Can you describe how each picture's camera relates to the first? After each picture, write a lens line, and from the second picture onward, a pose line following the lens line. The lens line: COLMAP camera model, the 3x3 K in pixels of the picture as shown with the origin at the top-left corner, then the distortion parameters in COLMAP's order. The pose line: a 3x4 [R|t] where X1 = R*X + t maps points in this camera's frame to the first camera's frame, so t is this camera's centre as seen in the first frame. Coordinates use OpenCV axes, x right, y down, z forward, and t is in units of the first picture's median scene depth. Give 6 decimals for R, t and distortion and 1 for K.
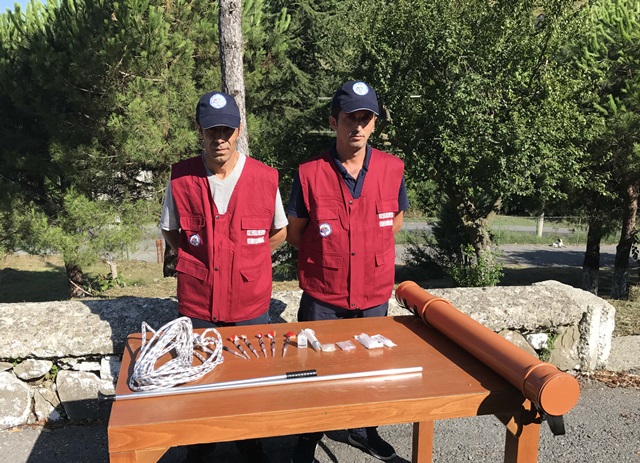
lens RADIAL K [[534.9, 0, 321.1], [0, 534.9, 233.1], [0, 0, 1]] dist [0.005286, -0.006920]
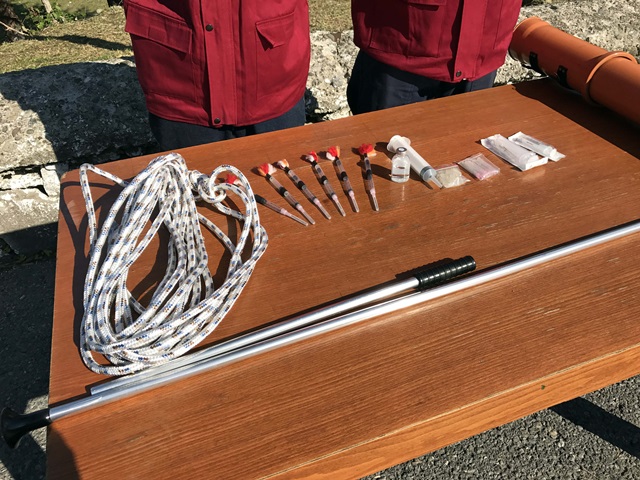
lens RADIAL K [[561.7, 0, 315.0], [0, 561.7, 241.8], [0, 0, 1]] dist [0.028888, -0.020502]
pose [[0.997430, -0.070293, 0.013898, -0.114959], [0.055221, 0.877676, 0.476063, -0.000196], [-0.045662, -0.474072, 0.879301, 0.431011]]
